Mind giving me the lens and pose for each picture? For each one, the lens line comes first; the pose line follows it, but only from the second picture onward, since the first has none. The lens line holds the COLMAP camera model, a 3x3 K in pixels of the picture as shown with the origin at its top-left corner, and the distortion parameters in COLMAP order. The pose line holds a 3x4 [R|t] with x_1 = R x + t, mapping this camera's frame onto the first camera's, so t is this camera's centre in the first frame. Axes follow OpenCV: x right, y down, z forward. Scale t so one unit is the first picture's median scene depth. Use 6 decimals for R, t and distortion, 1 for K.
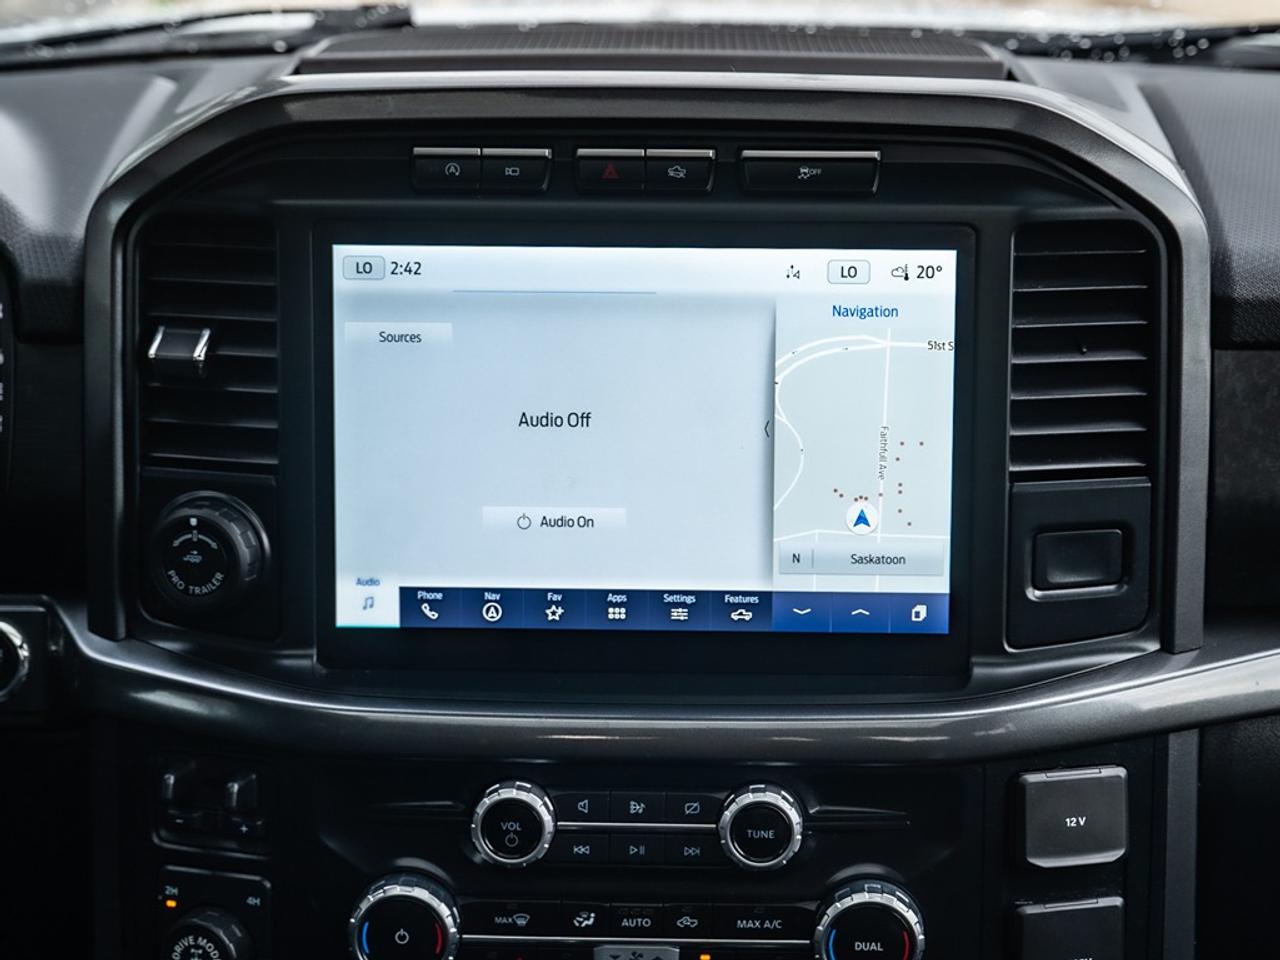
lens RADIAL K [[2522.2, 0, 643.6], [0, 2522.2, 421.3], [0, 0, 1]] dist [0.007299, 0.203371]
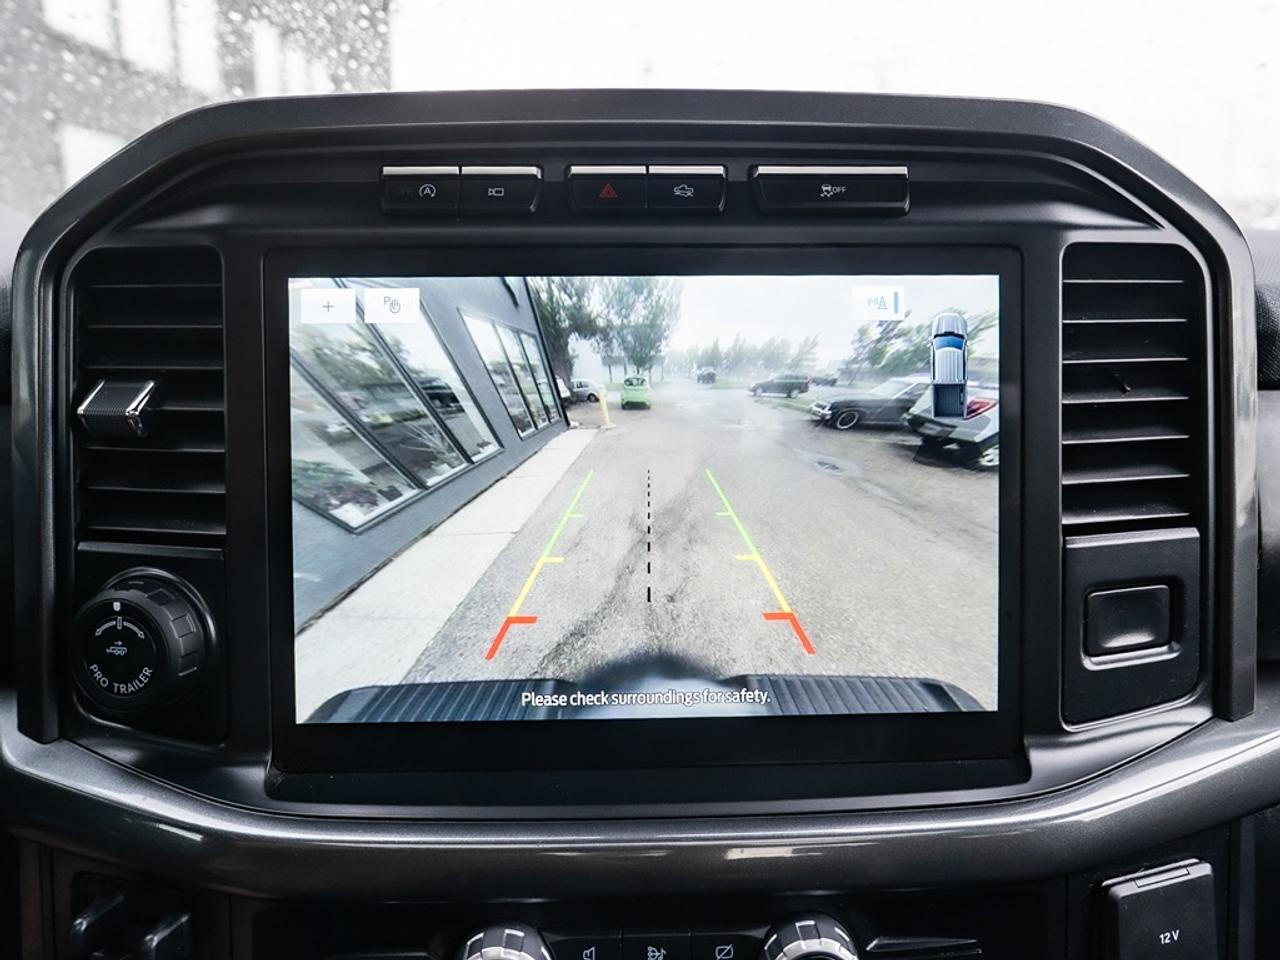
lens RADIAL K [[892.1, 0, 634.0], [0, 892.1, 421.8], [0, 0, 1]] dist [-0.007637, -0.000623]
pose [[0.998435, -0.016081, 0.053559, -0.021799], [0.021264, 0.994993, -0.097654, 0.011332], [-0.051721, 0.098640, 0.993778, 0.690969]]
